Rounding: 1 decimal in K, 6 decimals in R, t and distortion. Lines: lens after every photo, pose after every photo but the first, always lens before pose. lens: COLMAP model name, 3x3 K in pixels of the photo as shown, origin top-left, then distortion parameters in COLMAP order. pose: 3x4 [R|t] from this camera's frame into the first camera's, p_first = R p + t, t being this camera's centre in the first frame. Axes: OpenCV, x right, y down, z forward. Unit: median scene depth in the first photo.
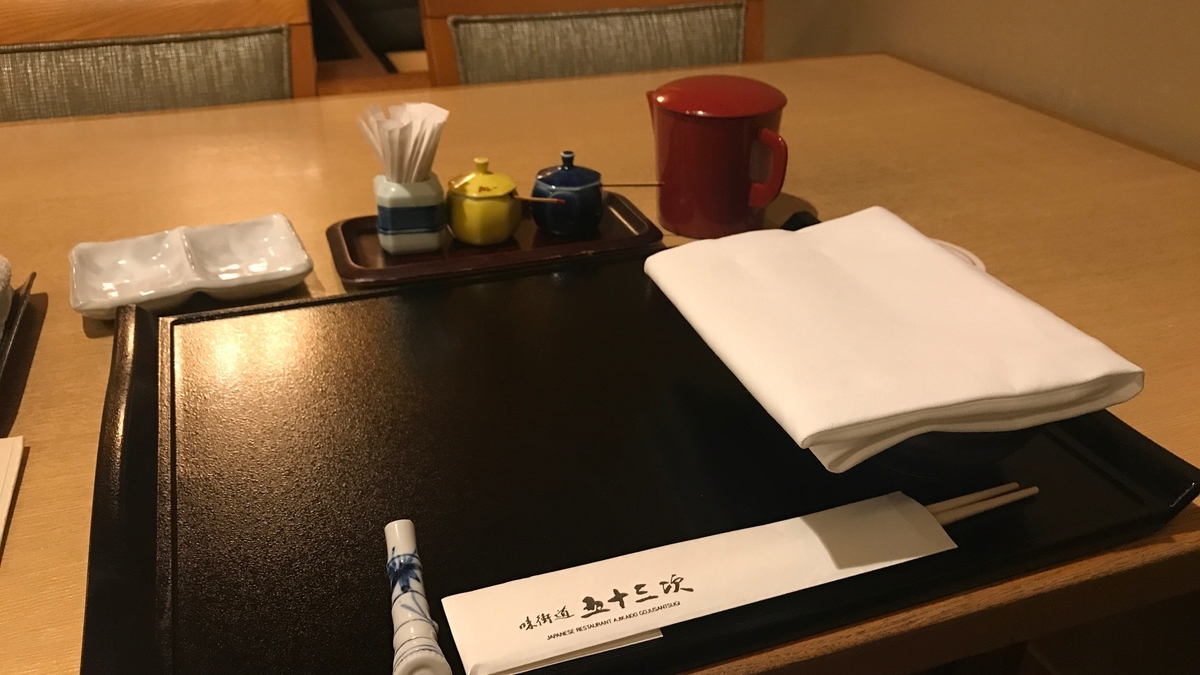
lens RADIAL K [[995.4, 0, 600.0], [0, 995.4, 337.5], [0, 0, 1]] dist [0.018563, -0.001487]
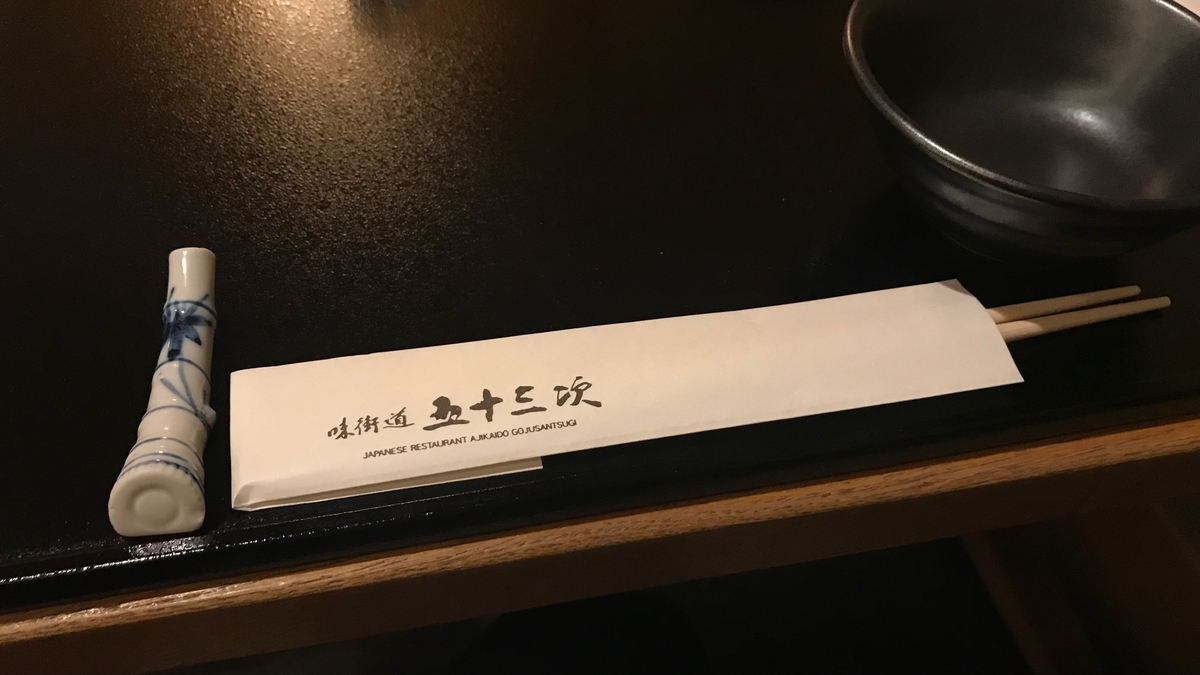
lens RADIAL K [[995.4, 0, 600.0], [0, 995.4, 337.5], [0, 0, 1]] dist [0.018563, -0.001487]
pose [[0.991374, 0.116692, -0.059666, 0.106312], [-0.091800, 0.943185, 0.319335, -0.000100], [0.093540, -0.311103, 0.945762, 0.325550]]
